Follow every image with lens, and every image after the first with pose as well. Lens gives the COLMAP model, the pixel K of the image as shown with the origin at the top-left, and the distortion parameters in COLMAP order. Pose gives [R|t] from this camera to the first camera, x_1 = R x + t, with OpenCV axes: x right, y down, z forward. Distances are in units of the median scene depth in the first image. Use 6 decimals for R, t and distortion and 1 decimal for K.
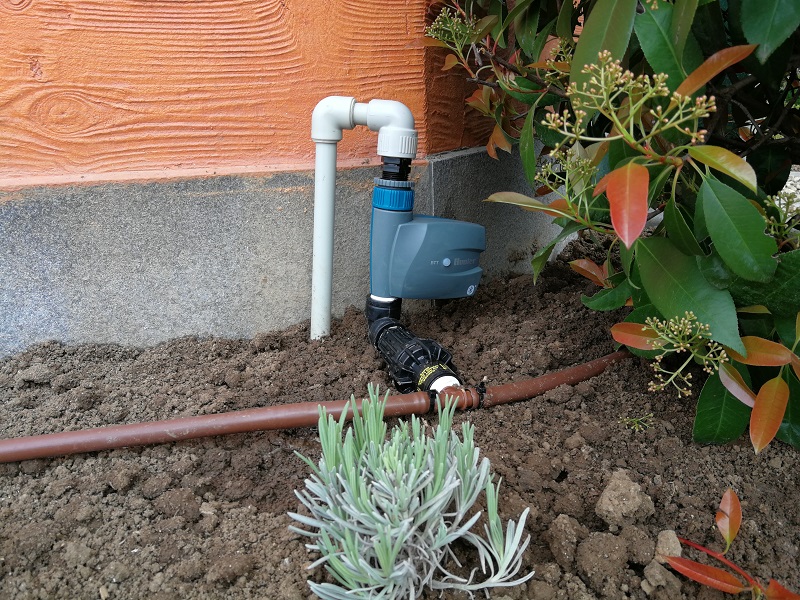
lens RADIAL K [[628.3, 0, 400.0], [0, 628.3, 300.0], [0, 0, 1]] dist [-0.000814, -0.012348]
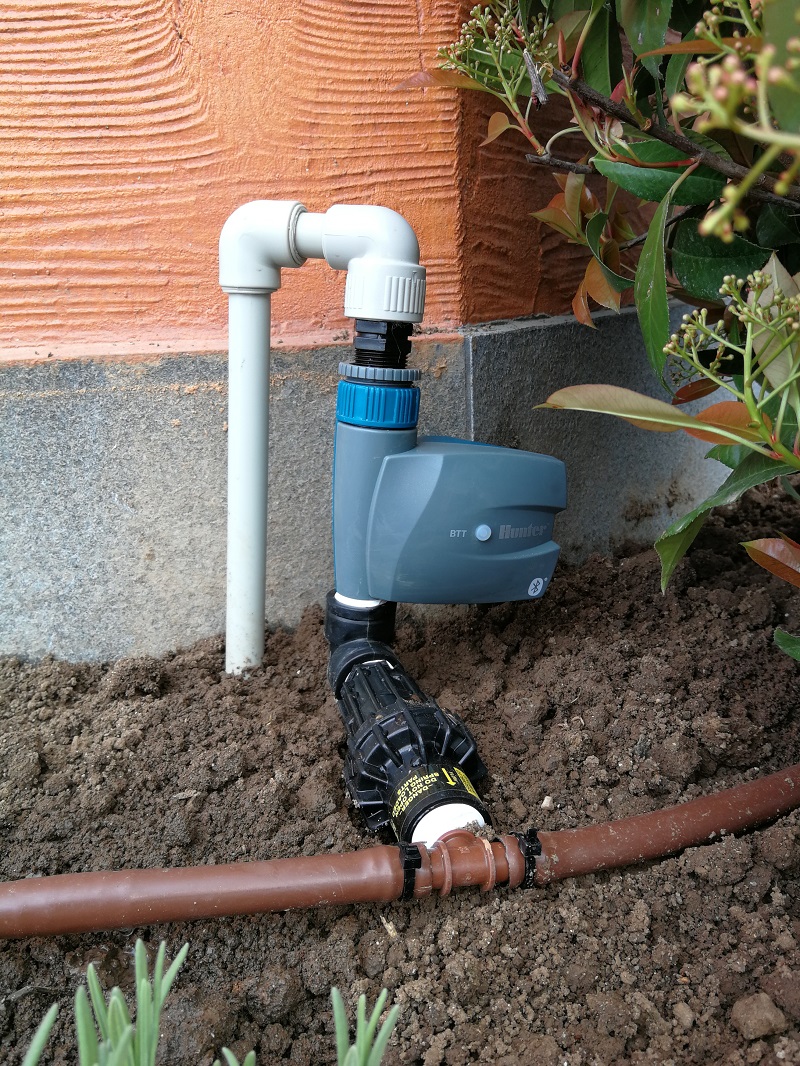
lens RADIAL K [[837.2, 0, 397.7], [0, 837.2, 524.4], [0, 0, 1]] dist [-0.000814, -0.012348]
pose [[0.993463, 0.019353, -0.112504, 0.081062], [-0.022503, 0.999388, -0.026800, -0.047672], [0.111916, 0.029156, 0.993290, 0.339030]]
